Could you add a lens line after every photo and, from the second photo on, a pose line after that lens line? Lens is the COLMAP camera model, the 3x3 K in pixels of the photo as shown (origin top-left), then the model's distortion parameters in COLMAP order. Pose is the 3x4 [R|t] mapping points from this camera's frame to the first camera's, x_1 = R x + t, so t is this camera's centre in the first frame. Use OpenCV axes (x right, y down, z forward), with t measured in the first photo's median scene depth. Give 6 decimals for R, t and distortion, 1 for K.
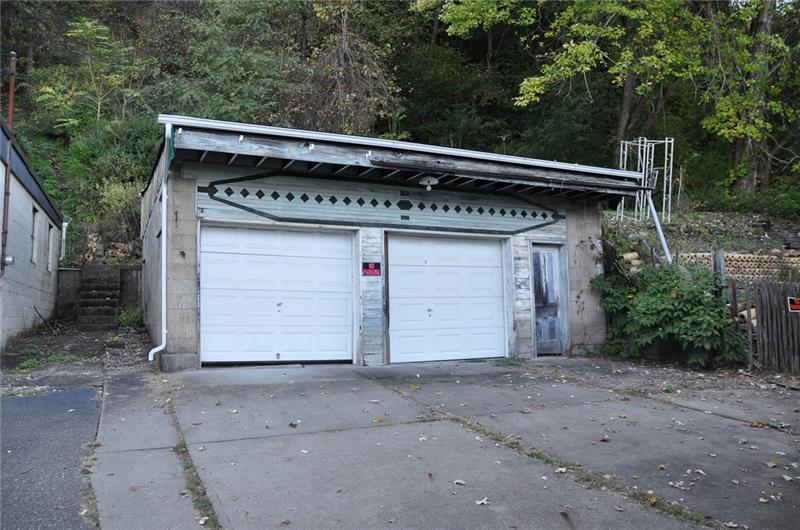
lens RADIAL K [[621.9, 0, 399.9], [0, 621.9, 264.1], [0, 0, 1]] dist [-0.051016, 0.000756]
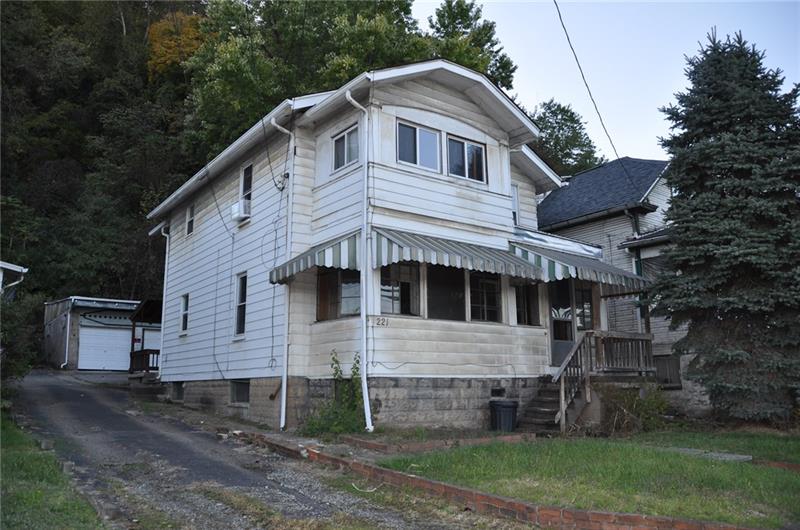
lens RADIAL K [[621.9, 0, 400.3], [0, 621.9, 266.3], [0, 0, 1]] dist [-0.051016, 0.000756]
pose [[0.978150, 0.033092, 0.205250, 0.633361], [-0.010225, 0.993713, -0.111486, -0.033542], [-0.207649, 0.106951, 0.972339, -2.446047]]
